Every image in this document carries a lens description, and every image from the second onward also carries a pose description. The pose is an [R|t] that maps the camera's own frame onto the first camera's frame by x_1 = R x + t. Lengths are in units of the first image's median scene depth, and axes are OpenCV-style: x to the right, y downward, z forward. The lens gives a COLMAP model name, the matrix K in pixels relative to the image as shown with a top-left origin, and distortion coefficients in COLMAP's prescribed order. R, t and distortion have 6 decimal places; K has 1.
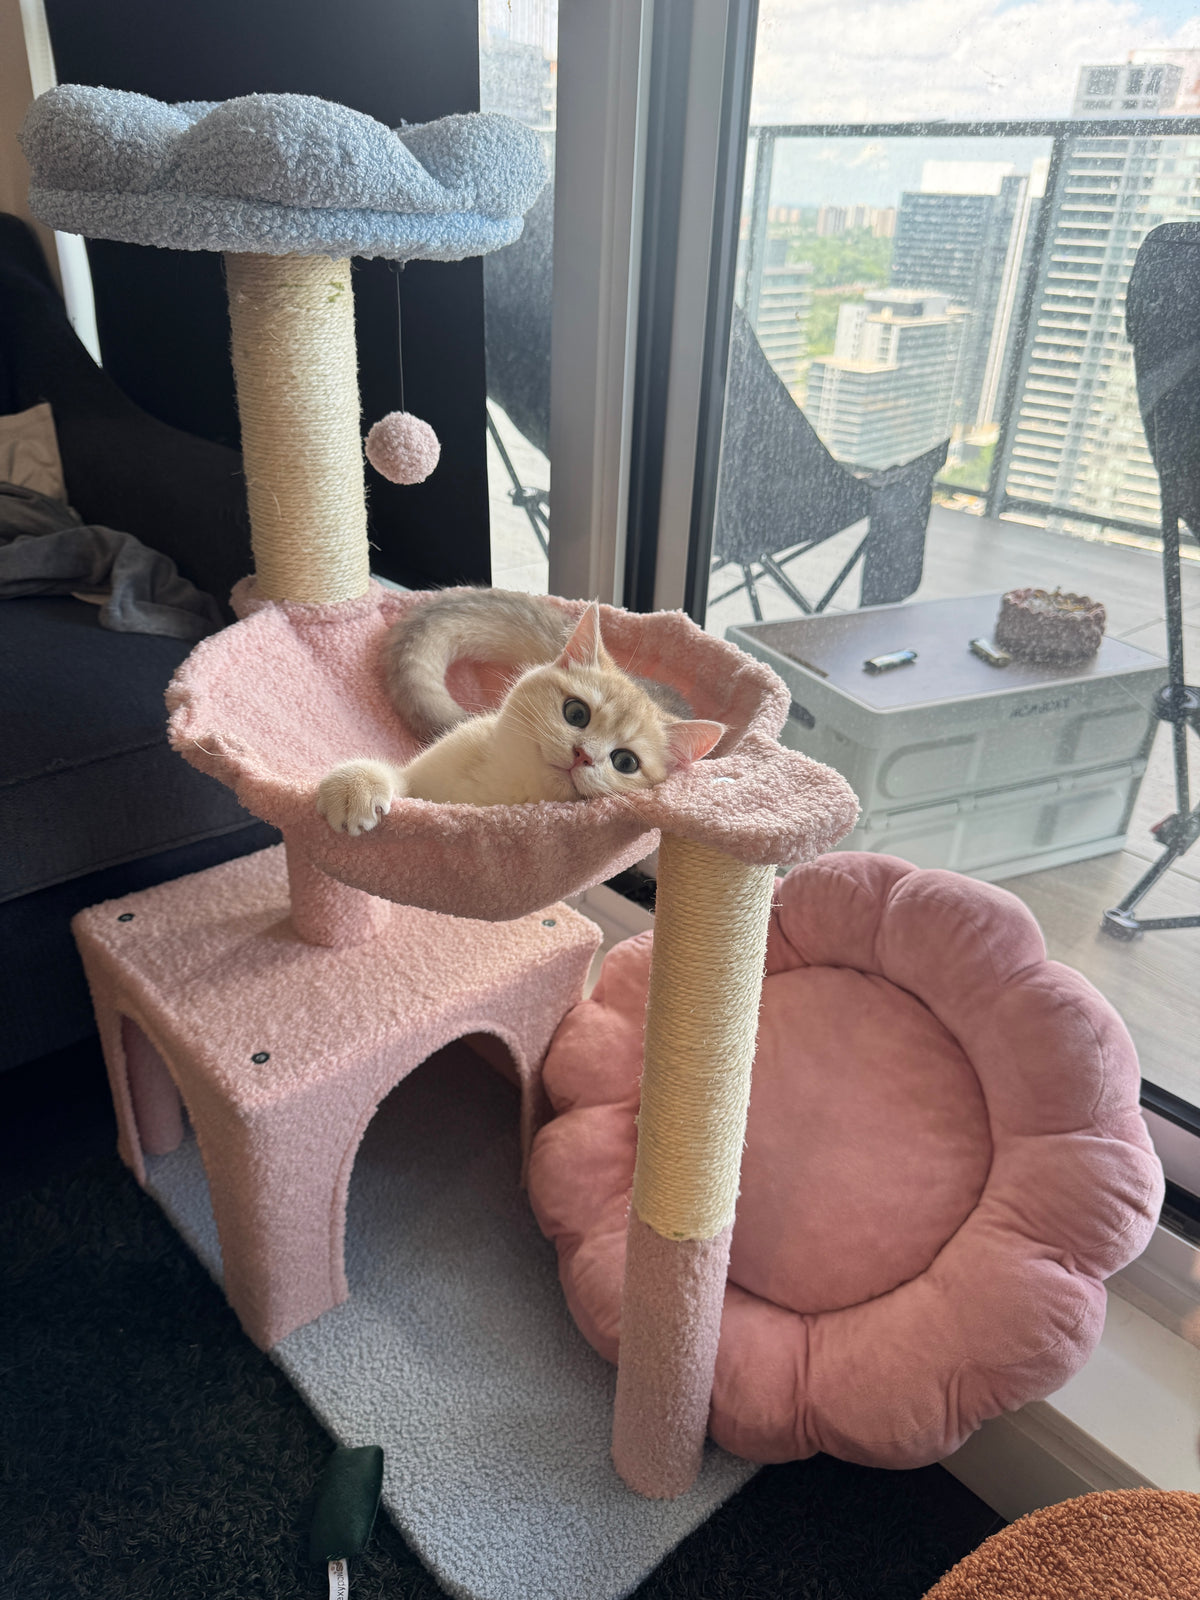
lens RADIAL K [[1198.8, 0, 558.9], [0, 1198.8, 808.4], [0, 0, 1]] dist [0.029655, -0.077378]
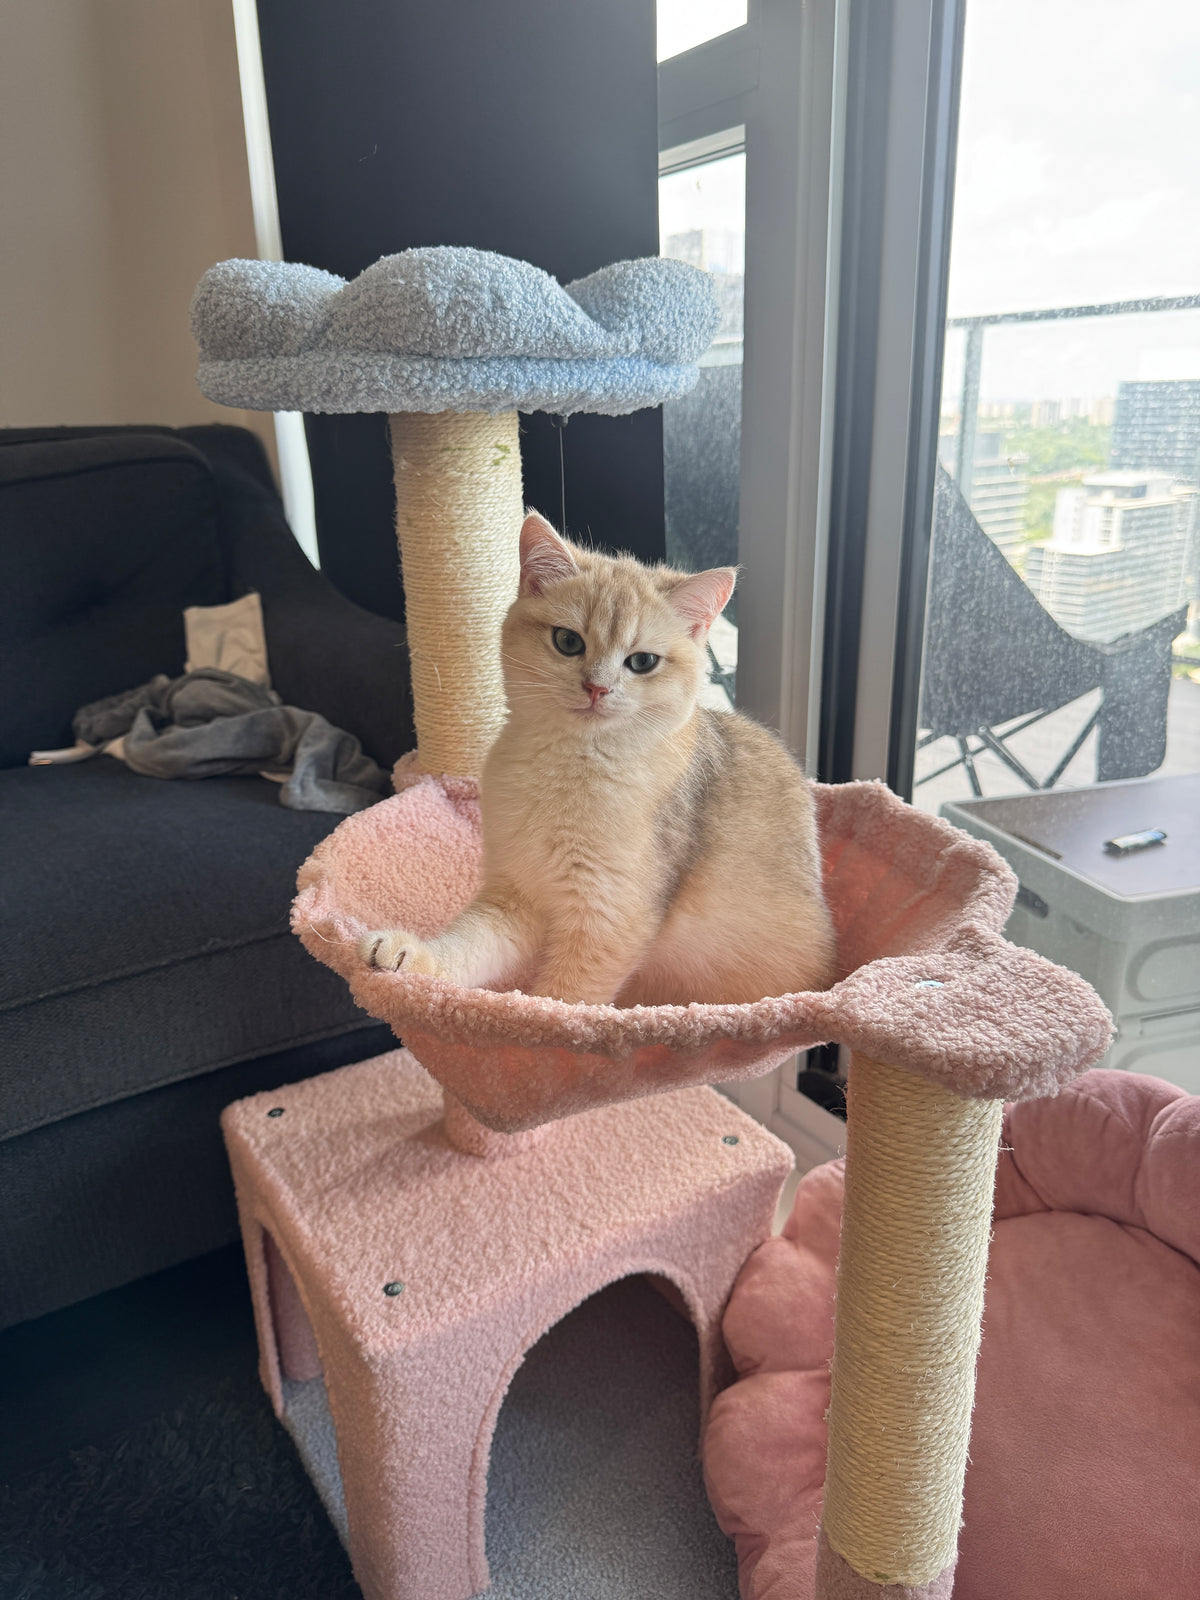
lens RADIAL K [[1198.8, 0, 563.5], [0, 1198.8, 811.6], [0, 0, 1]] dist [0.029655, -0.077378]
pose [[0.985336, -0.002111, -0.170613, 0.022870], [-0.023256, 0.988930, -0.146550, -0.010083], [0.169033, 0.148368, 0.974379, 0.111462]]
